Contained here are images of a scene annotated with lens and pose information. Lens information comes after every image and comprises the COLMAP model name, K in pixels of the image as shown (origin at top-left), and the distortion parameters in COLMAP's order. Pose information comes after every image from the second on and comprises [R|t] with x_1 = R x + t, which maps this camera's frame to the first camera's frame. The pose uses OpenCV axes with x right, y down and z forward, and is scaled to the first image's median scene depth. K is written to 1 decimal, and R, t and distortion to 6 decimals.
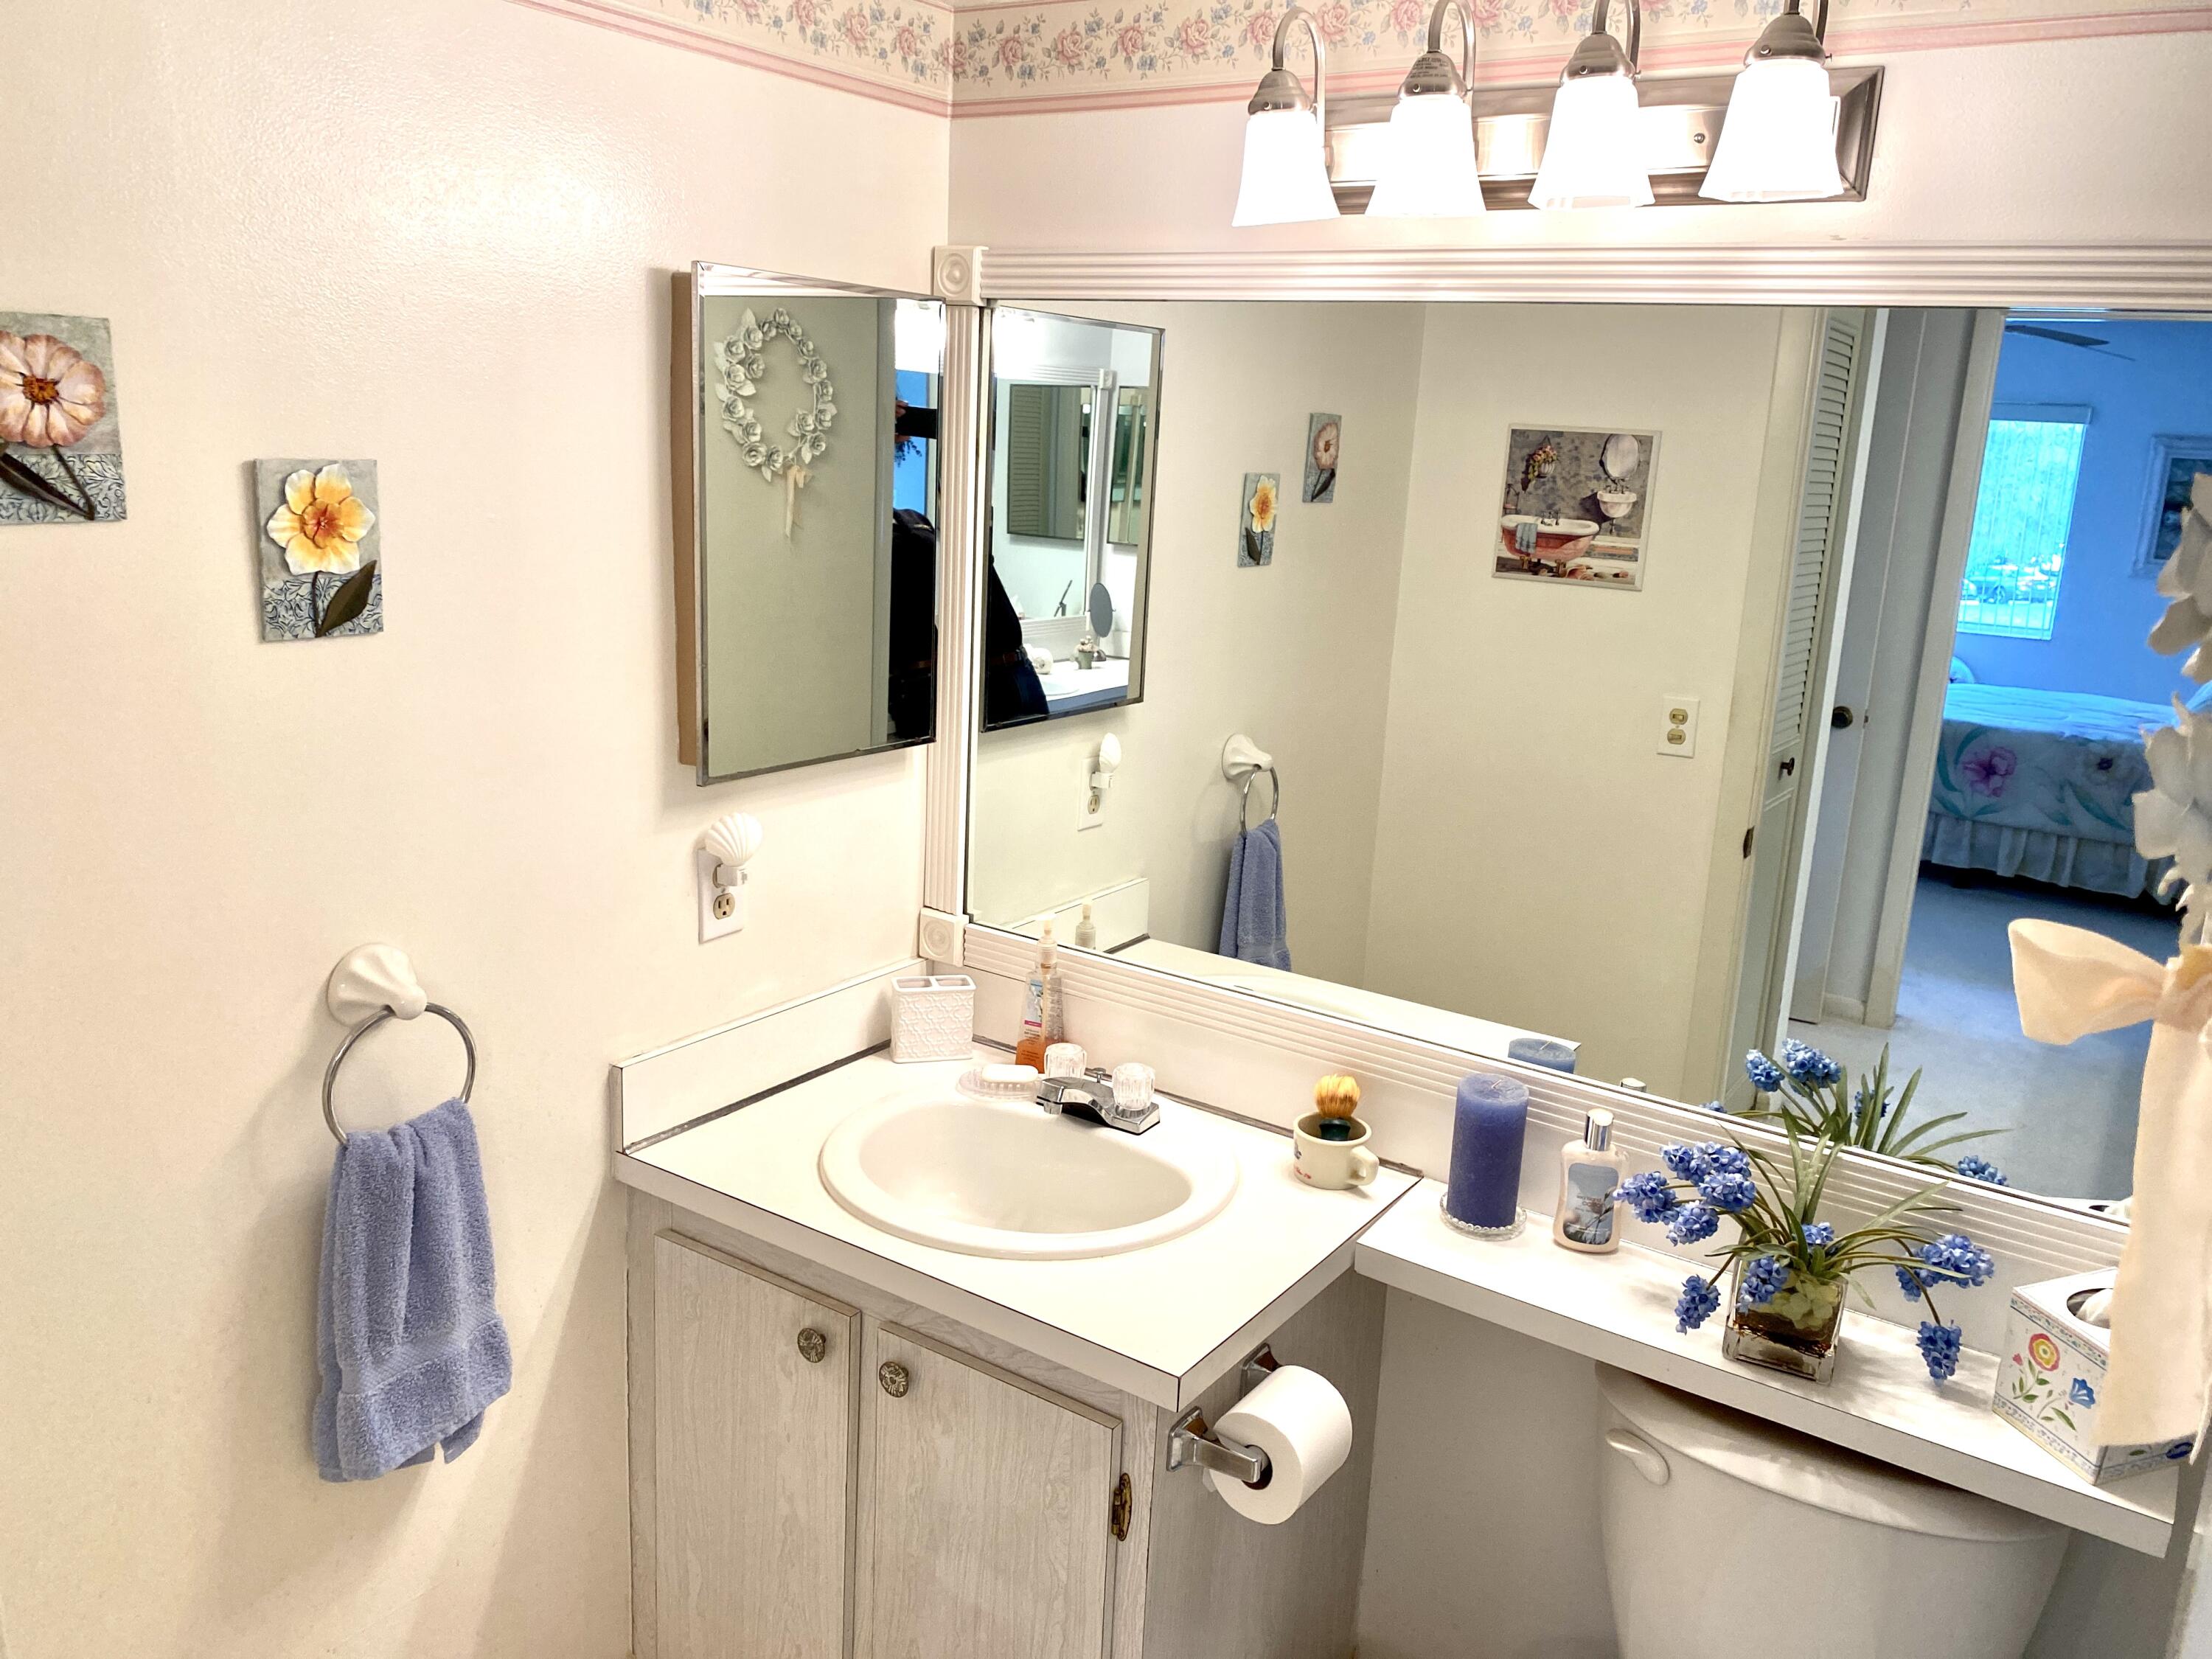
lens RADIAL K [[1698.8, 0, 1113.3], [0, 1698.8, 822.6], [0, 0, 1]] dist [0.006848, 0.003069]
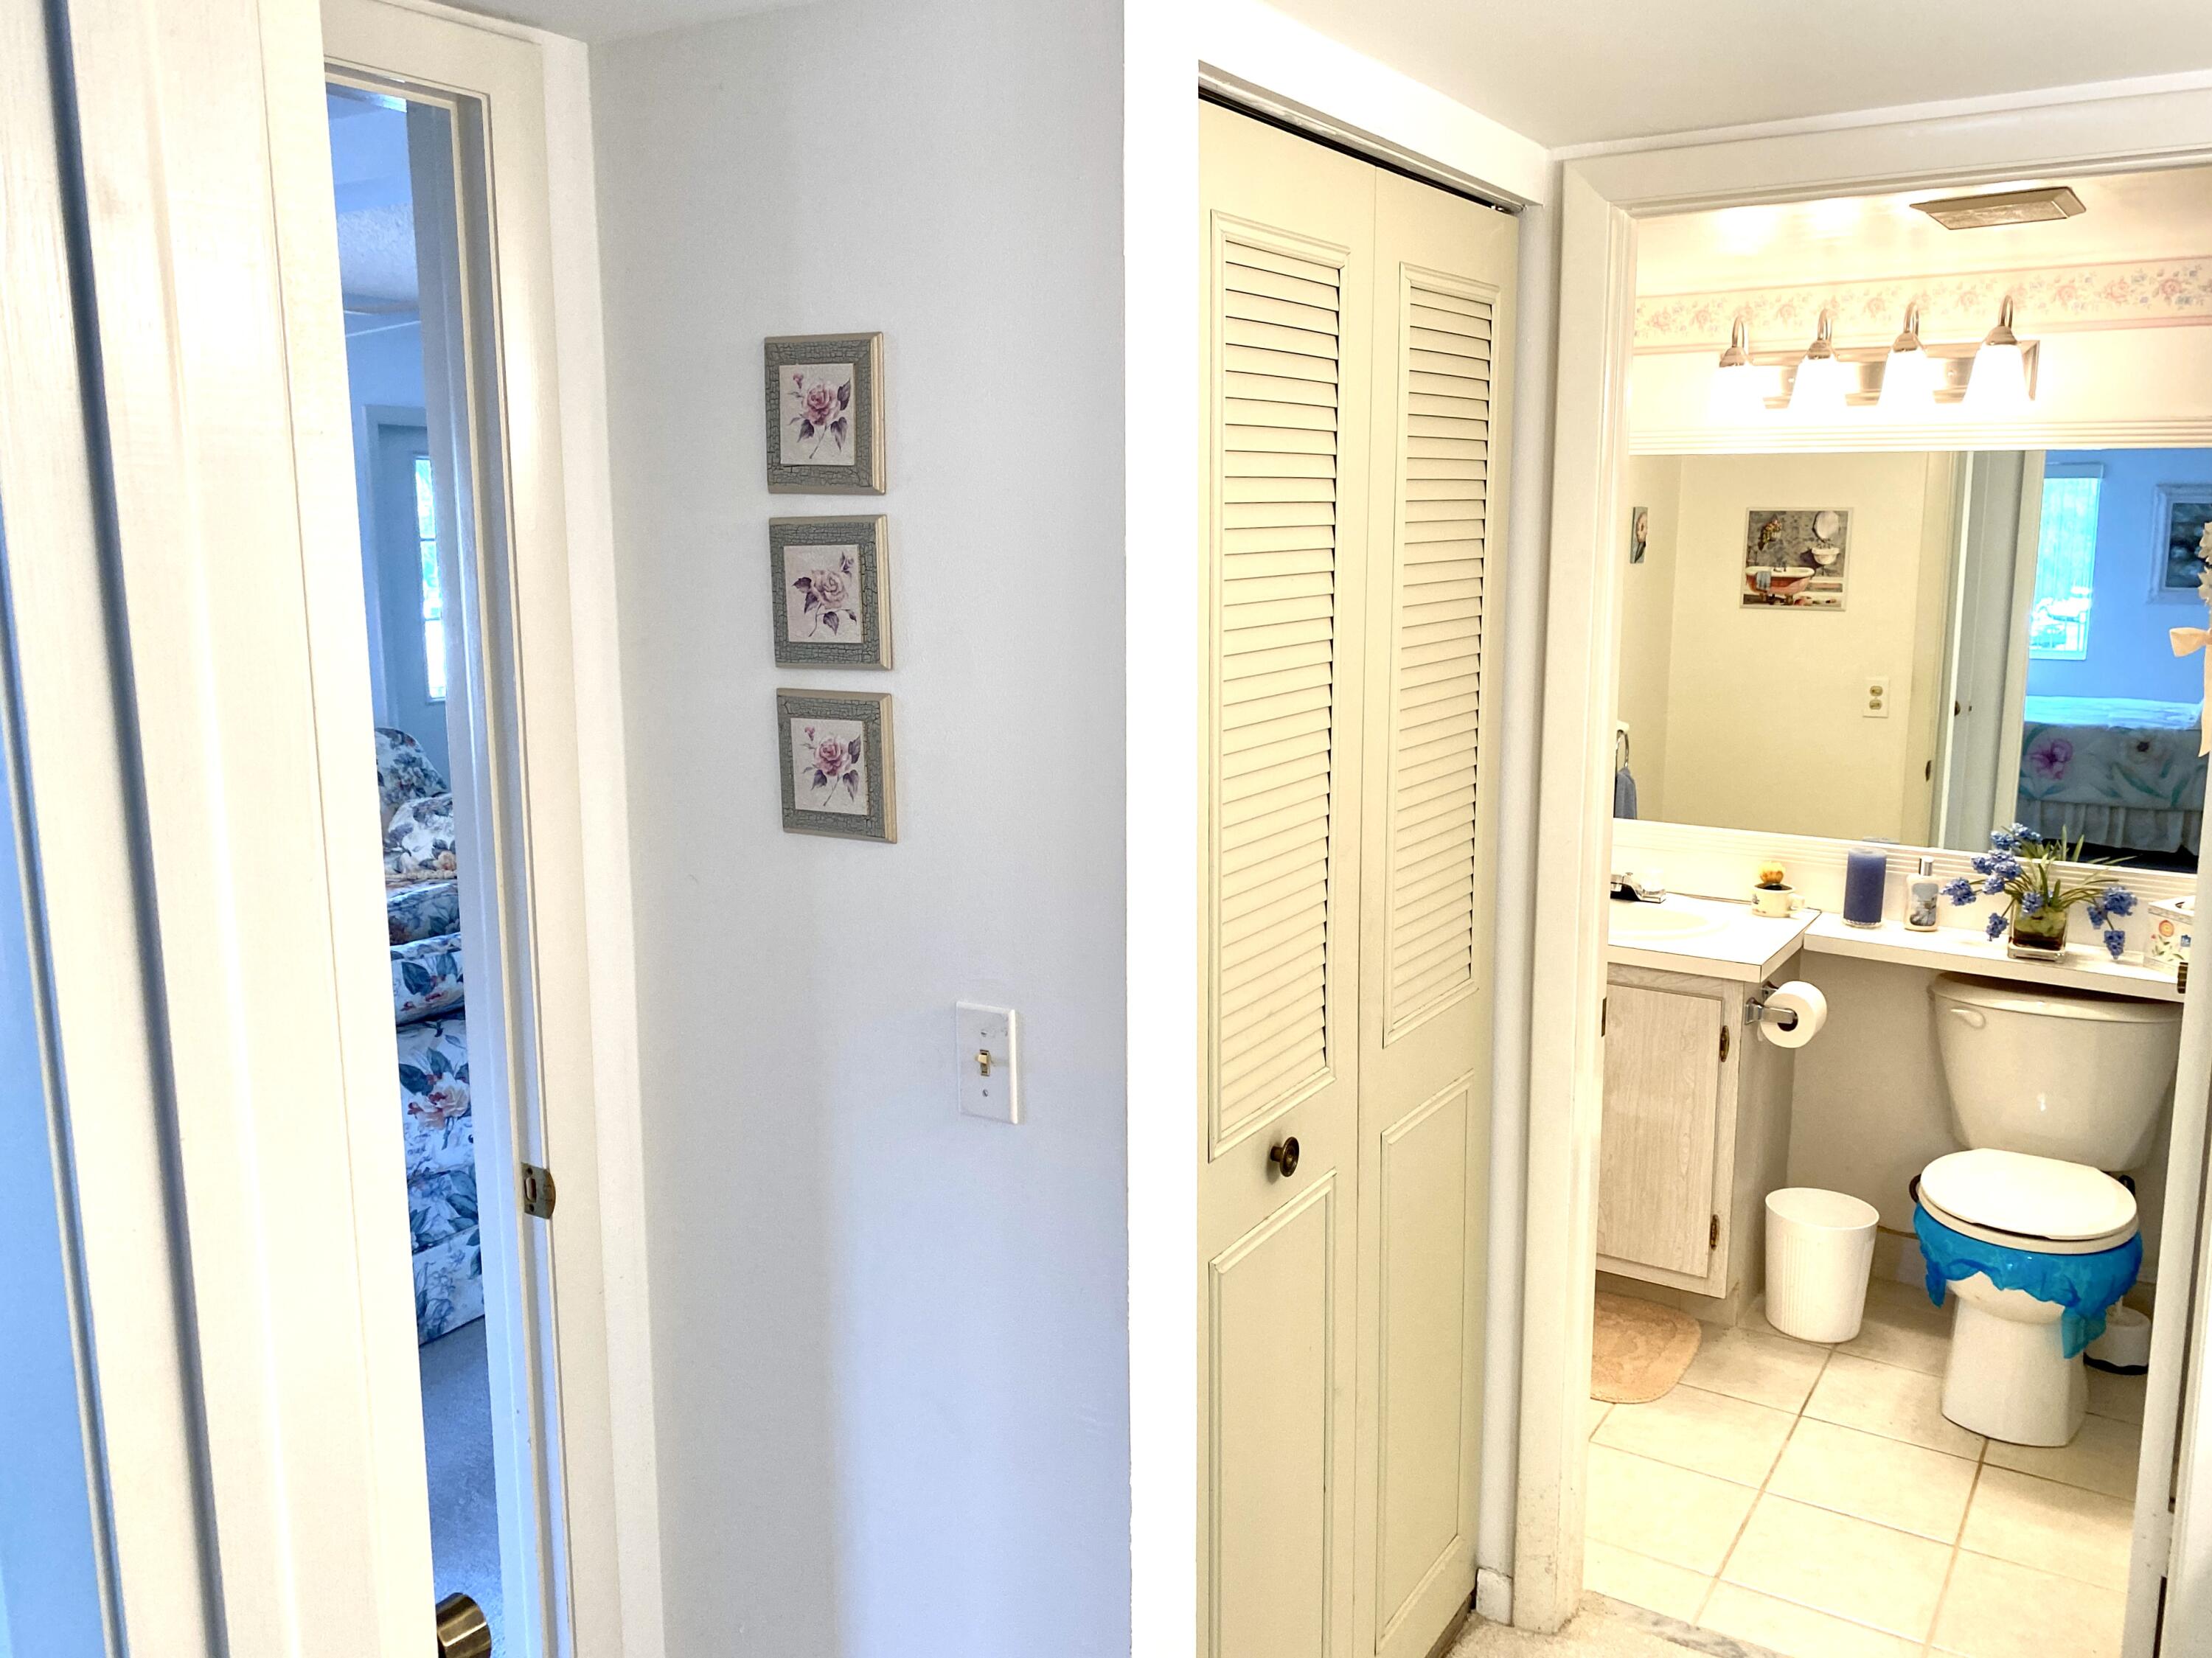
lens RADIAL K [[1777.1, 0, 1120.7], [0, 1777.1, 825.5], [0, 0, 1]] dist [0.003644, 0.010767]
pose [[0.998615, -0.050519, 0.014720, -0.377550], [0.051274, 0.997084, -0.056514, 0.114382], [-0.011822, 0.057191, 0.998293, -0.585585]]
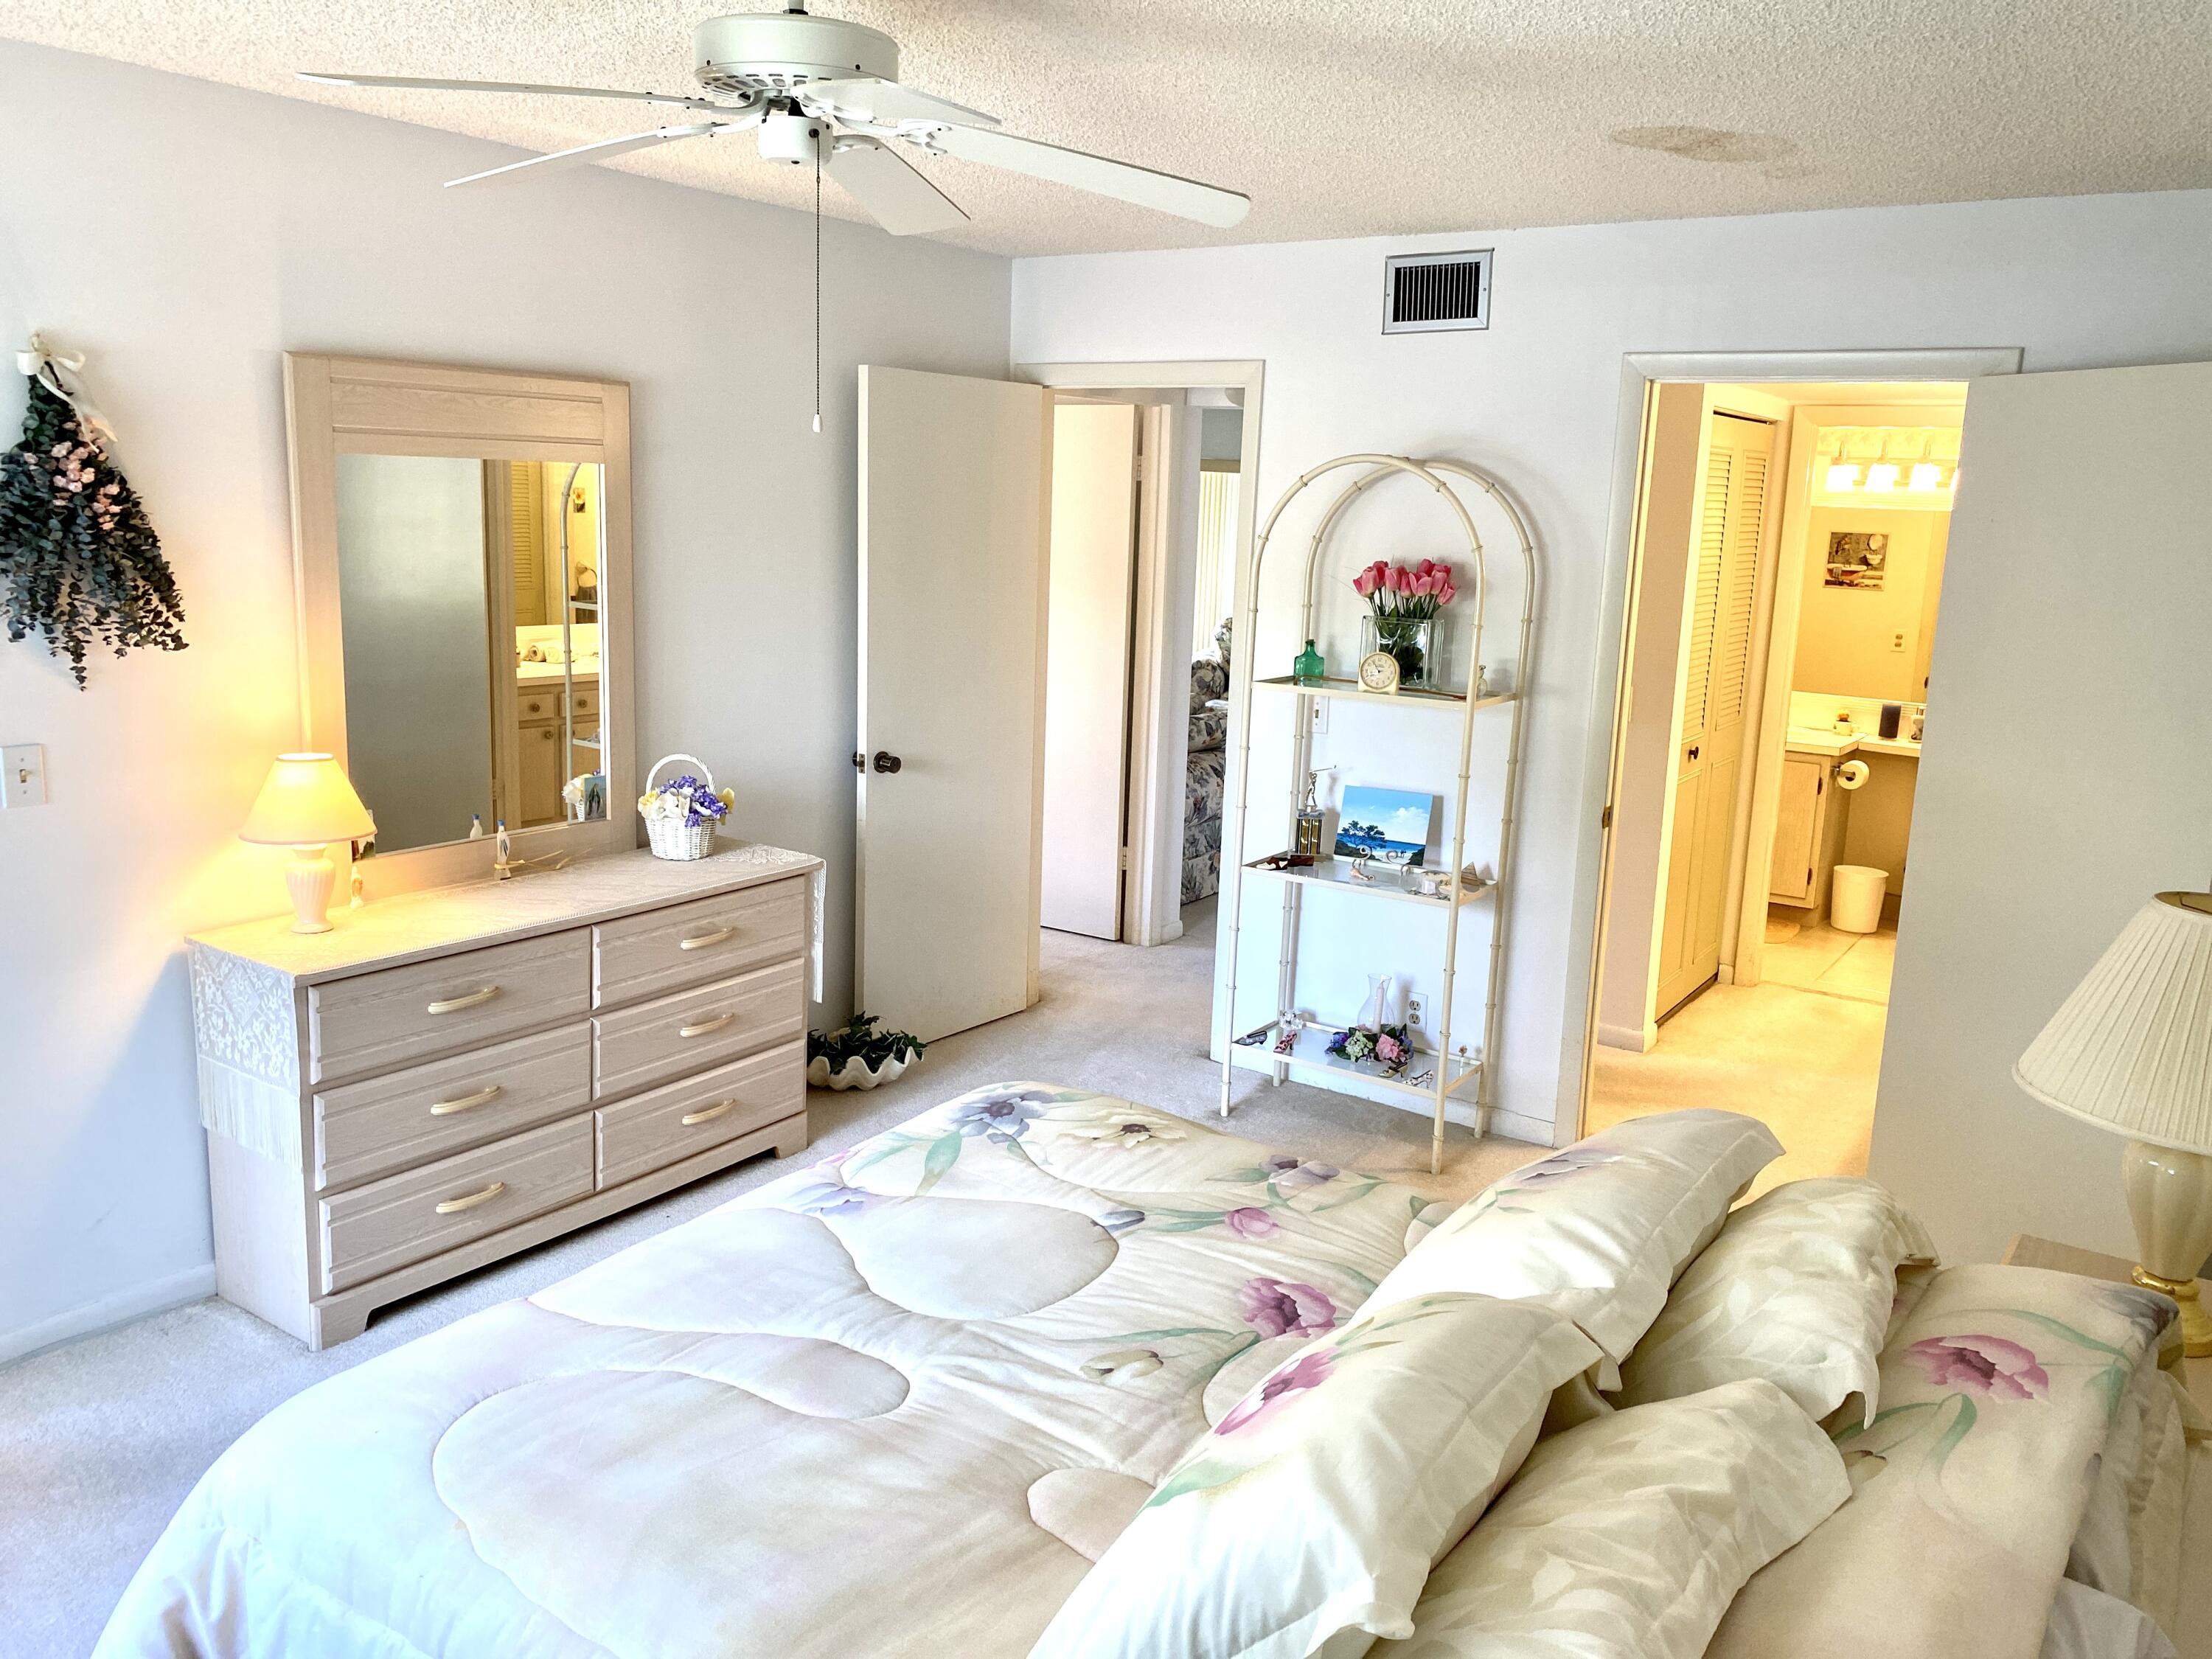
lens RADIAL K [[1698.8, 0, 1113.3], [0, 1698.8, 822.6], [0, 0, 1]] dist [0.006848, 0.003069]
pose [[0.999903, -0.008038, -0.011369, -0.895177], [0.007549, 0.999074, -0.042349, 0.340463], [0.011699, 0.042259, 0.999038, -1.719137]]
